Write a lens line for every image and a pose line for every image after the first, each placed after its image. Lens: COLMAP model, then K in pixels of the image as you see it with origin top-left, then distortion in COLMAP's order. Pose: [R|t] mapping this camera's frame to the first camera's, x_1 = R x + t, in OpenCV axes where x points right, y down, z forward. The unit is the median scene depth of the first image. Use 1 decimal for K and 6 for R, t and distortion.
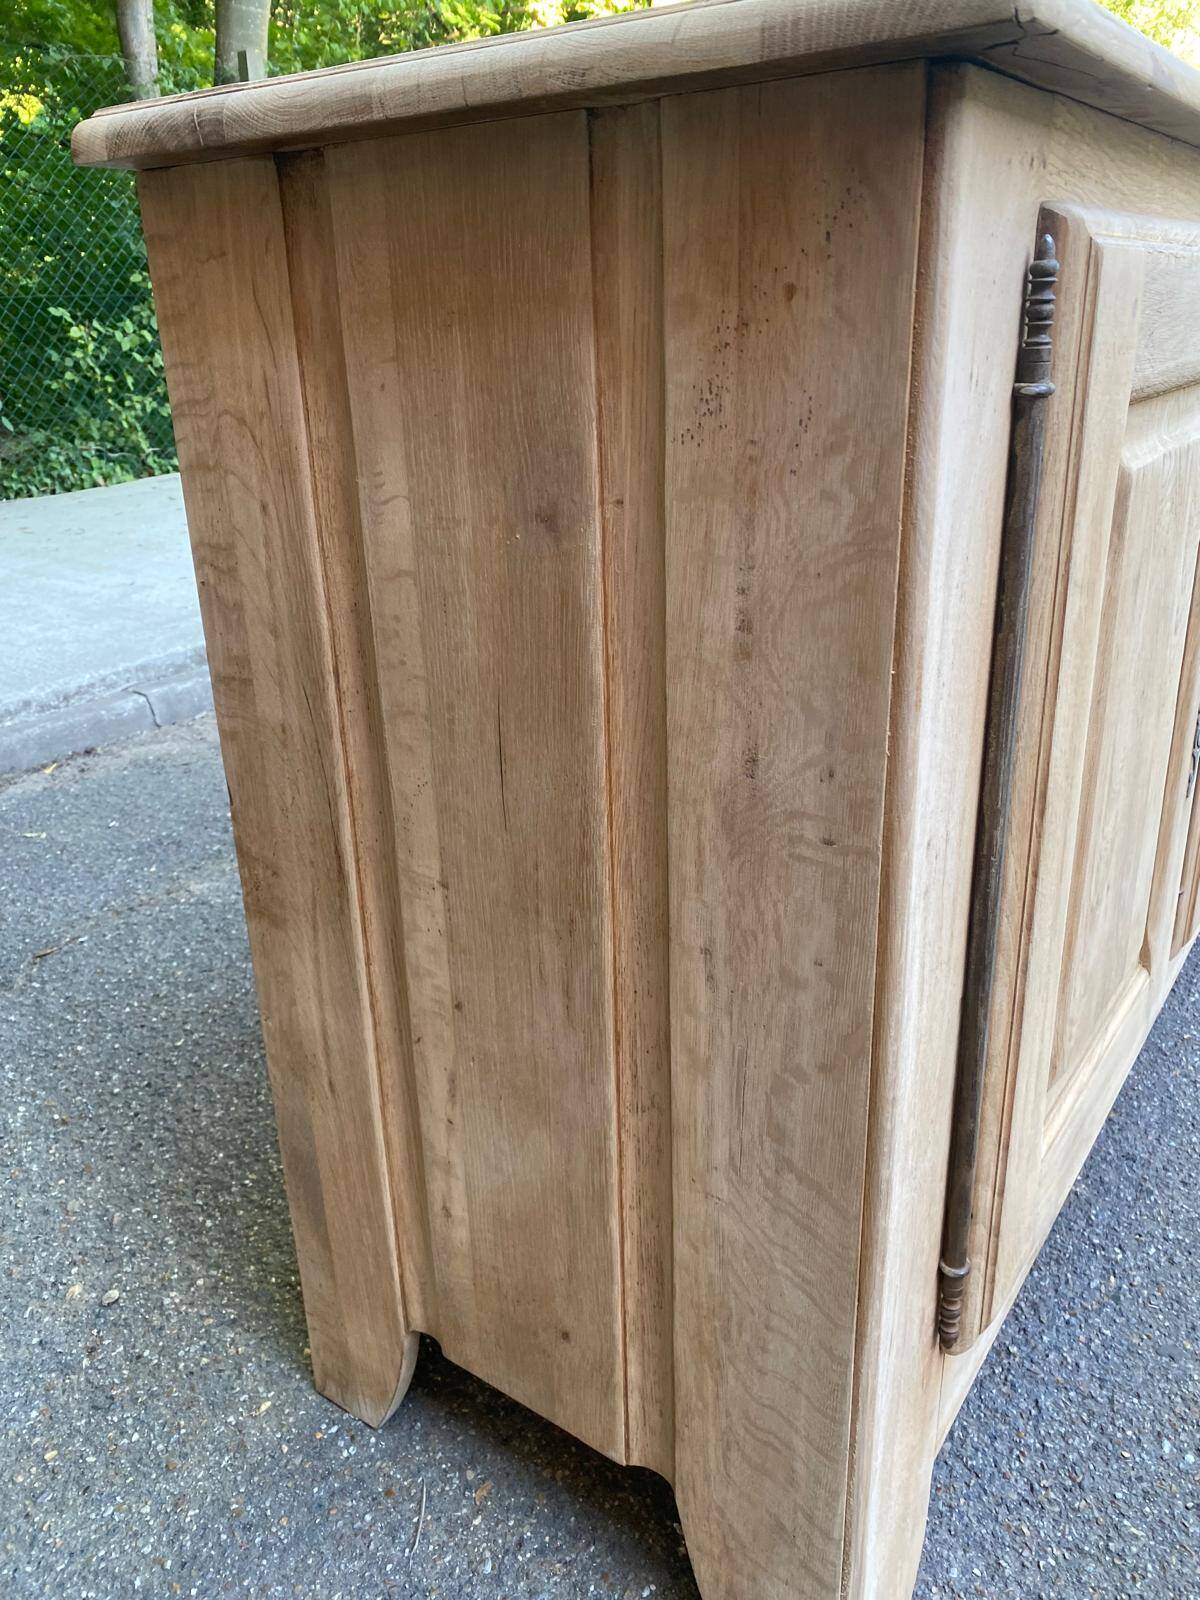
lens RADIAL K [[1221.0, 0, 593.2], [0, 1221.0, 775.4], [0, 0, 1]] dist [0.023806, -0.027409]
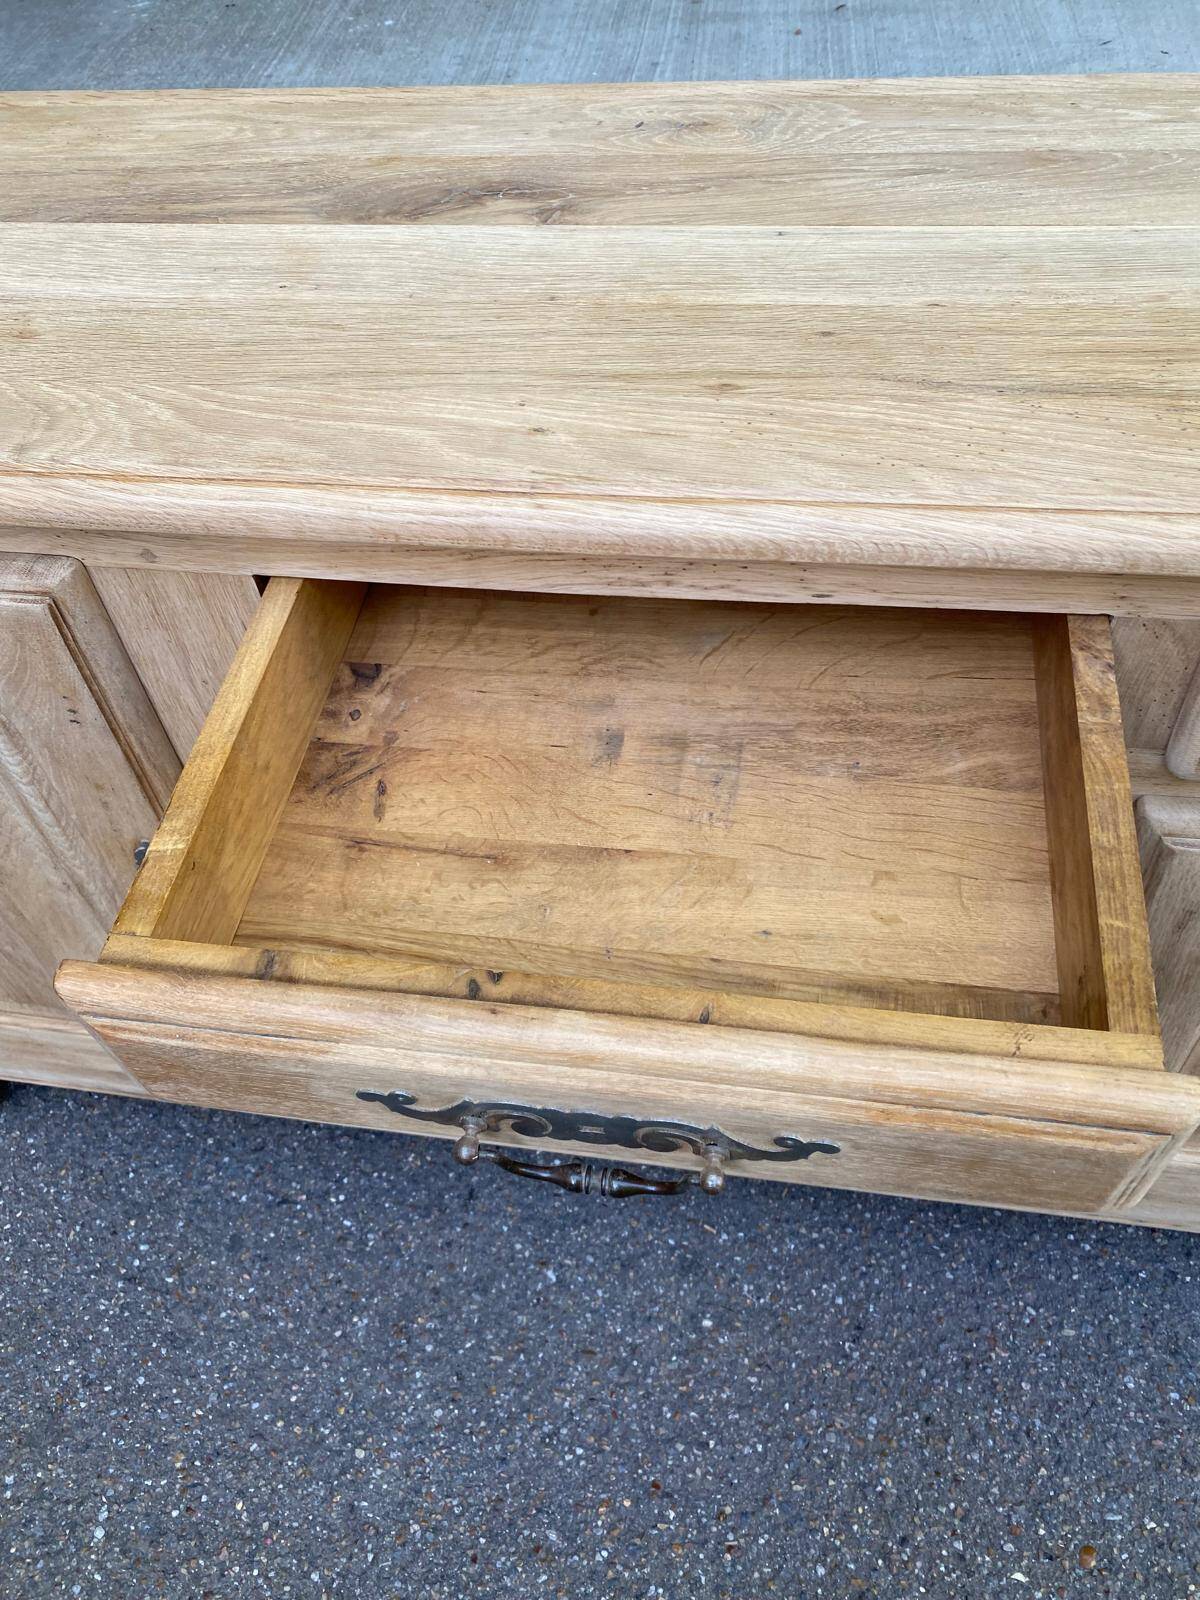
lens RADIAL K [[1221.0, 0, 592.3], [0, 1221.0, 783.7], [0, 0, 1]] dist [0.023806, -0.027409]
pose [[0.435363, 0.678244, -0.591983, 0.933371], [-0.262628, 0.724655, 0.637104, -0.694961], [0.861096, -0.121901, 0.493614, 0.657207]]
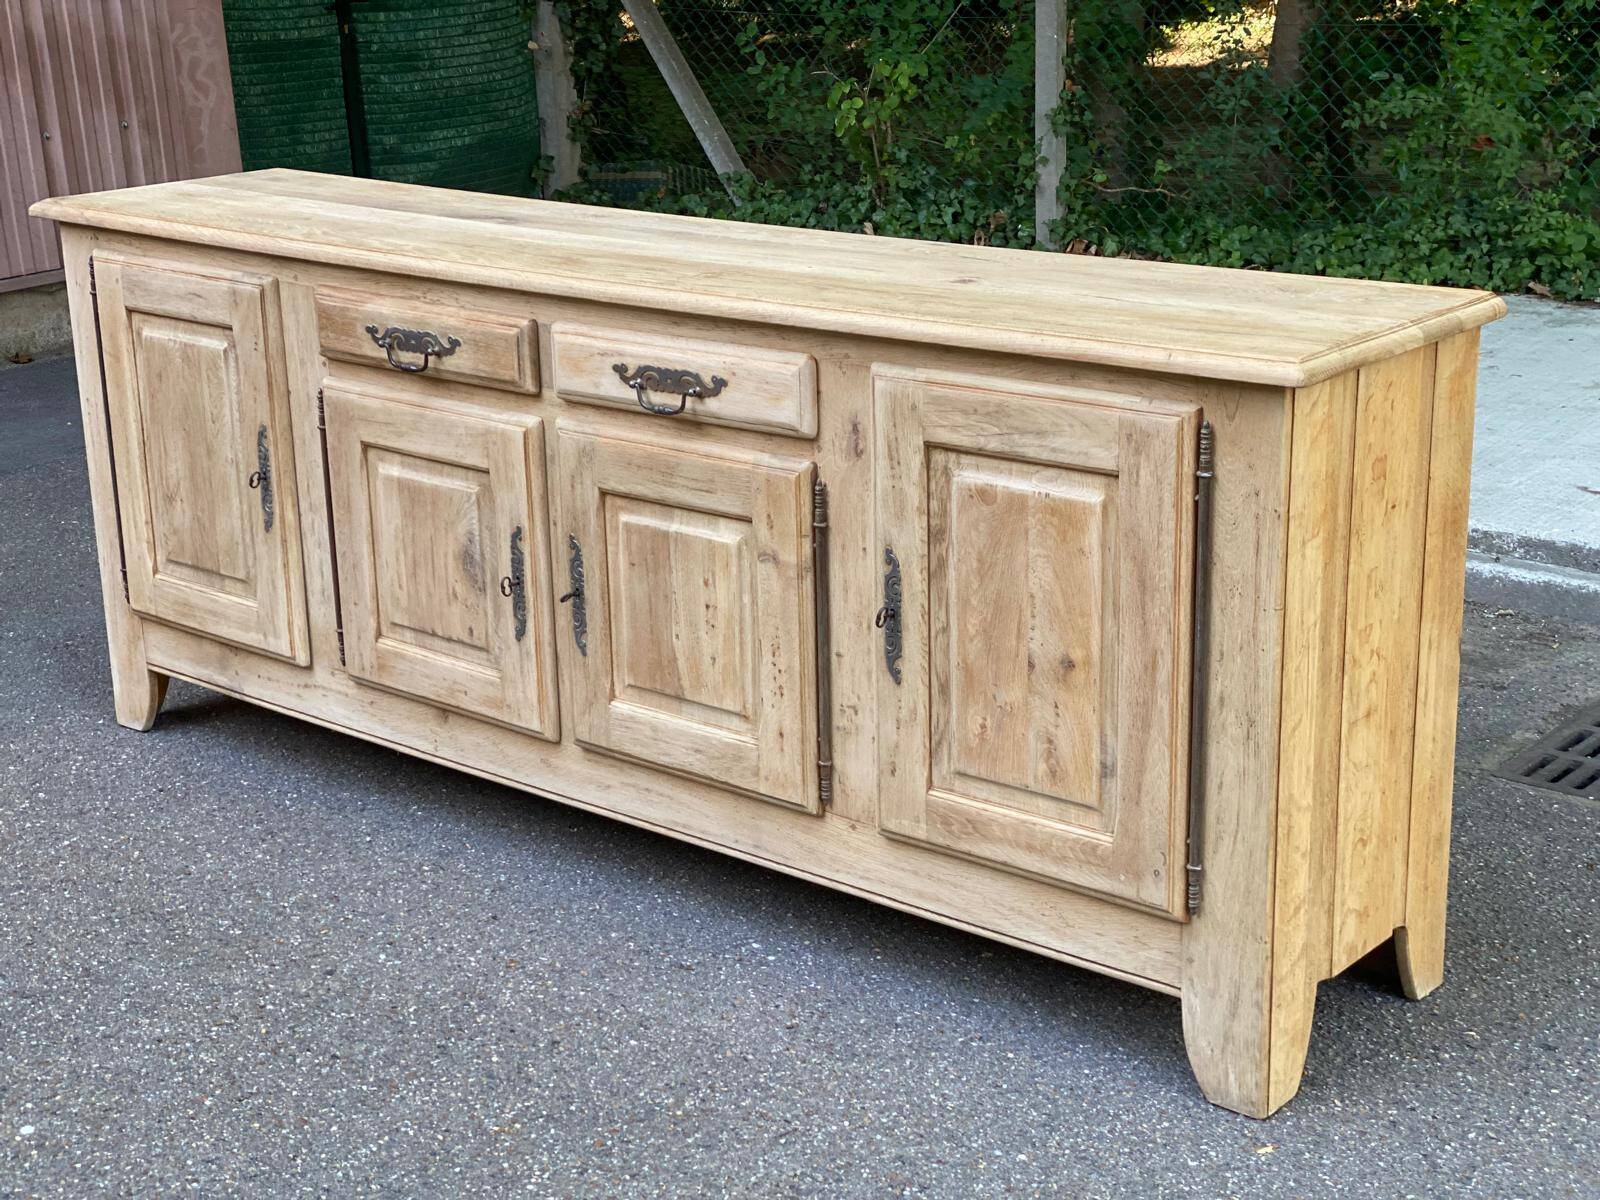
lens RADIAL K [[2374.4, 0, 812.5], [0, 2374.4, 572.0], [0, 0, 1]] dist [0.127878, 0.000000]
pose [[-0.075141, 0.321577, -0.943897, 3.464935], [-0.334827, 0.883480, 0.327648, -1.262942], [0.939279, 0.340662, 0.041287, 1.416255]]
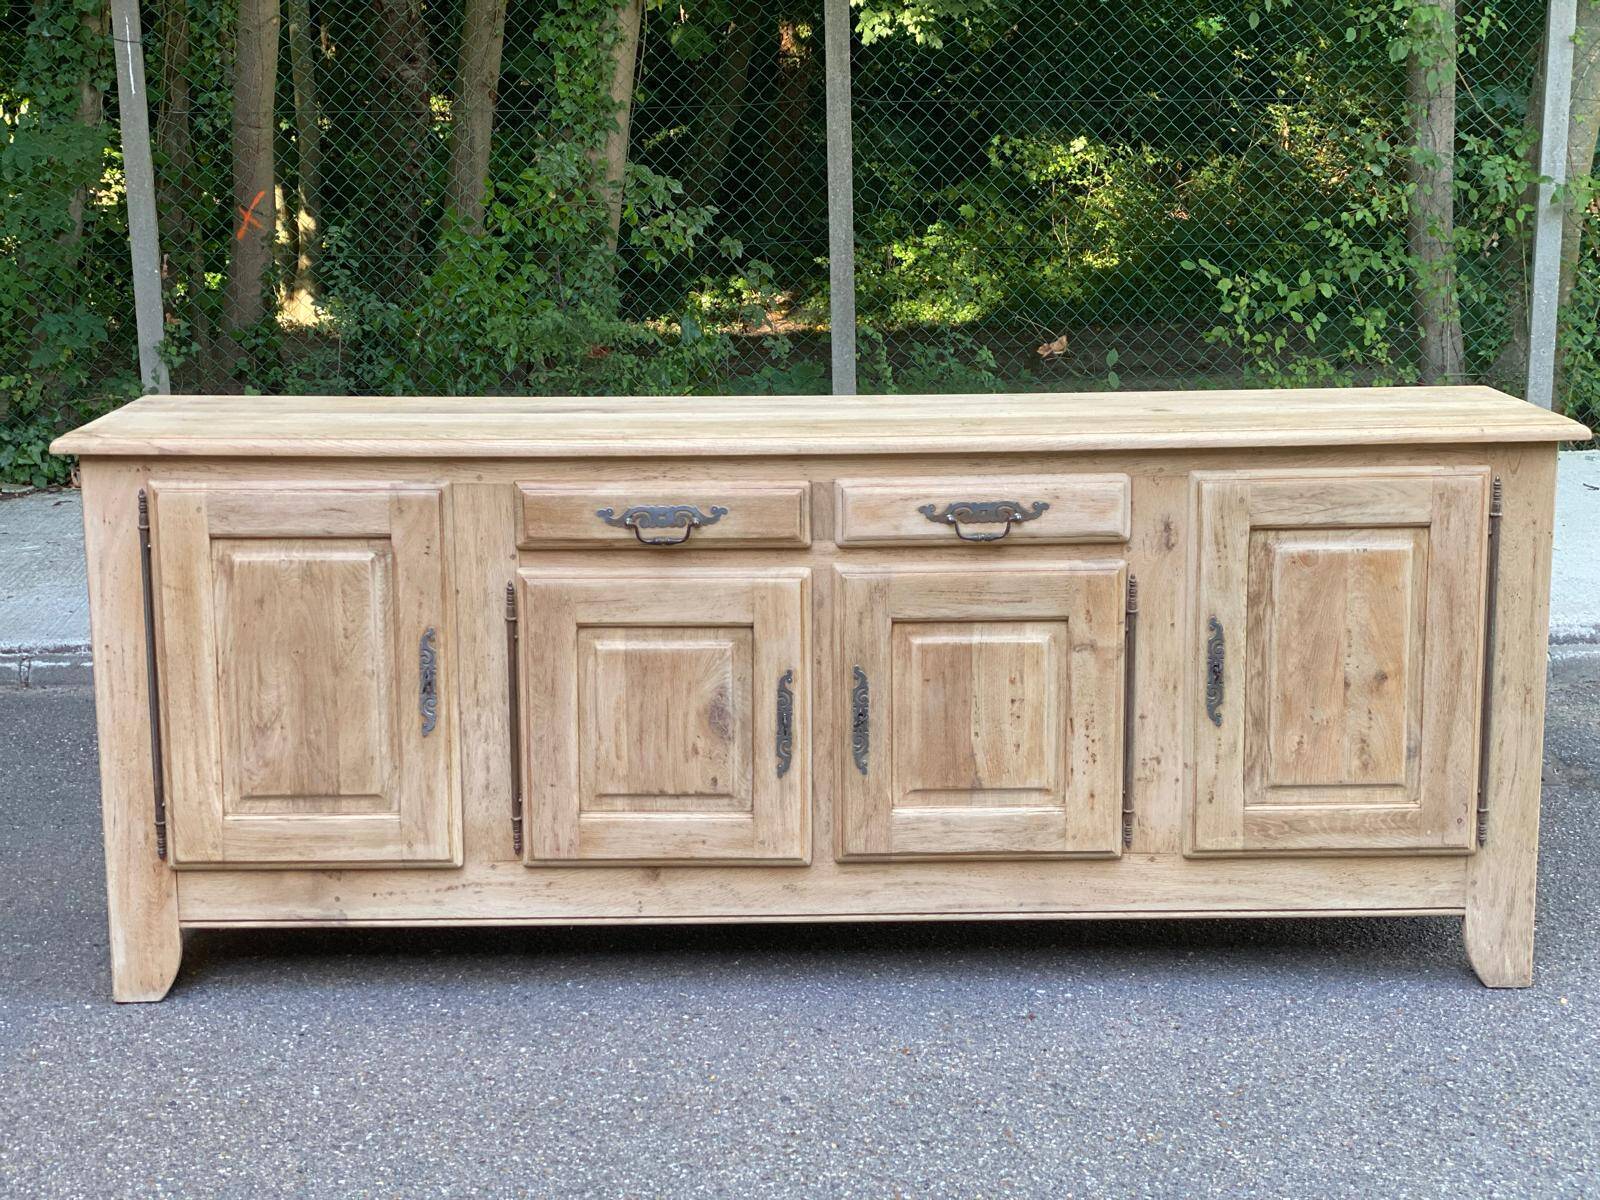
lens RADIAL K [[2374.4, 0, 805.9], [0, 2374.4, 575.1], [0, 0, 1]] dist [0.127878, 0.000000]
pose [[0.584969, 0.189556, -0.788594, 3.244286], [-0.303246, 0.952904, 0.004108, -0.367102], [0.752232, 0.236734, 0.614901, -0.840731]]
